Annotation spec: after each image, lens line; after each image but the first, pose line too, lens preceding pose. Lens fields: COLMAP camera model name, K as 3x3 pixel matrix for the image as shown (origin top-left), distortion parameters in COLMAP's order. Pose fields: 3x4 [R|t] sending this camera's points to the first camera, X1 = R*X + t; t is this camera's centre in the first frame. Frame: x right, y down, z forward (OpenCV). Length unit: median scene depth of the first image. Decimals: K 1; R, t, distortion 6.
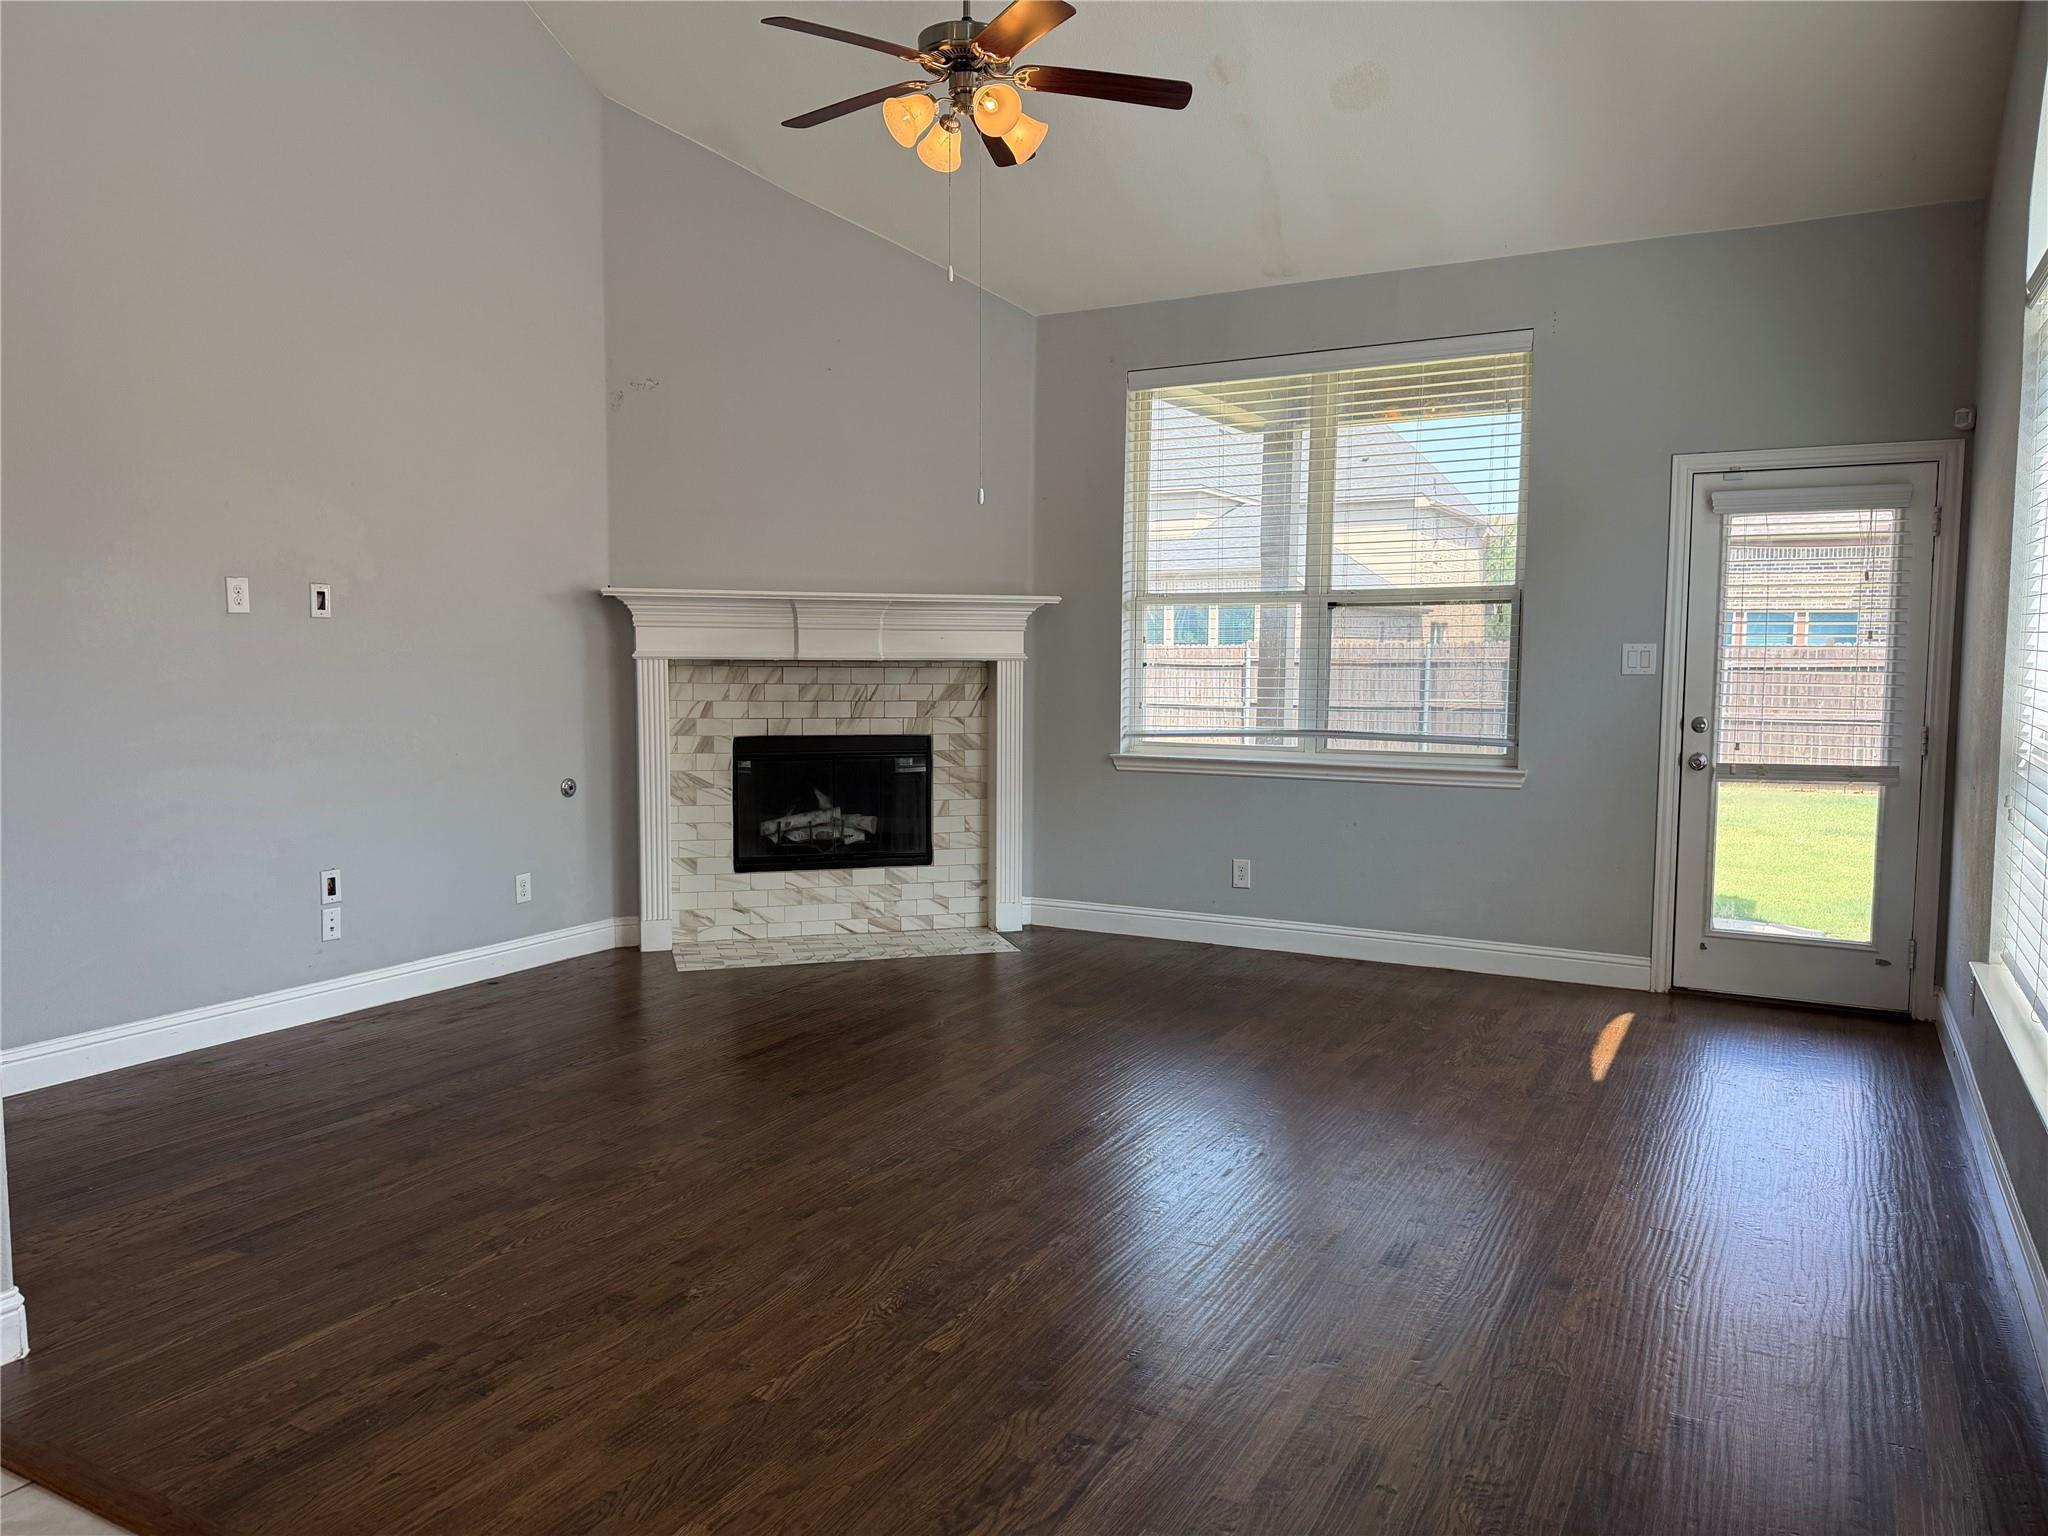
lens RADIAL K [[1467.3, 0, 1024.0], [0, 1467.3, 768.0], [0, 0, 1]] dist [0.066053, -0.085902]
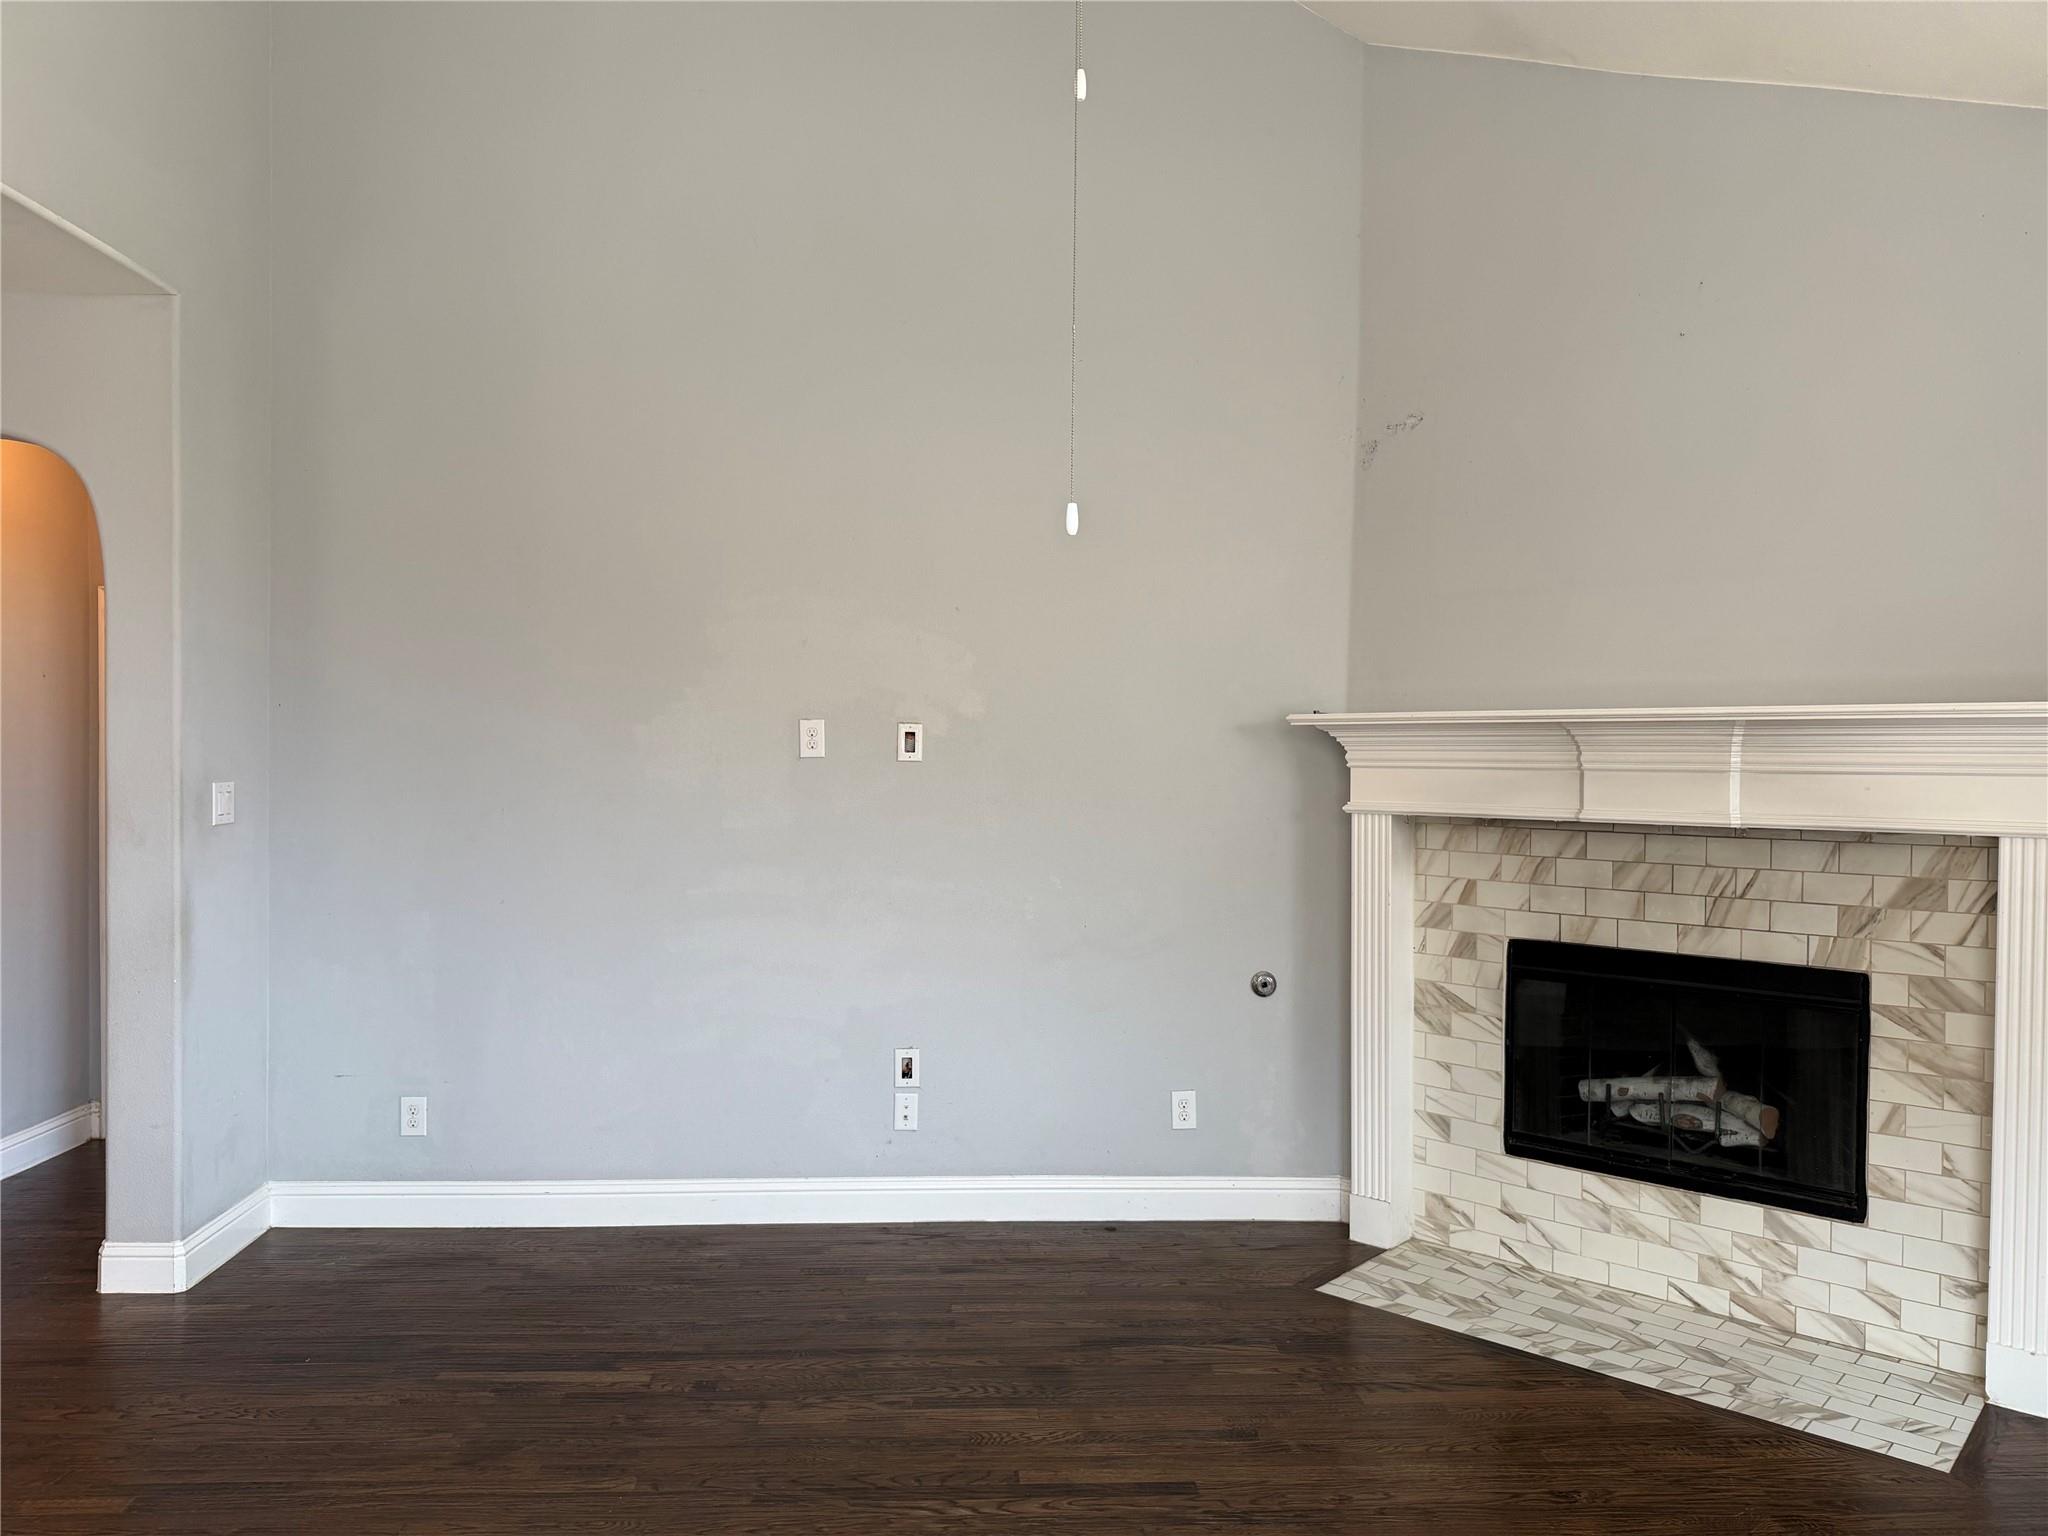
lens RADIAL K [[1467.3, 0, 1024.0], [0, 1467.3, 768.0], [0, 0, 1]] dist [0.066053, -0.085902]
pose [[0.502093, 0.004507, -0.864802, 0.246971], [-0.075159, 0.996430, -0.038444, -0.053291], [0.861541, 0.084300, 0.500640, 0.481791]]
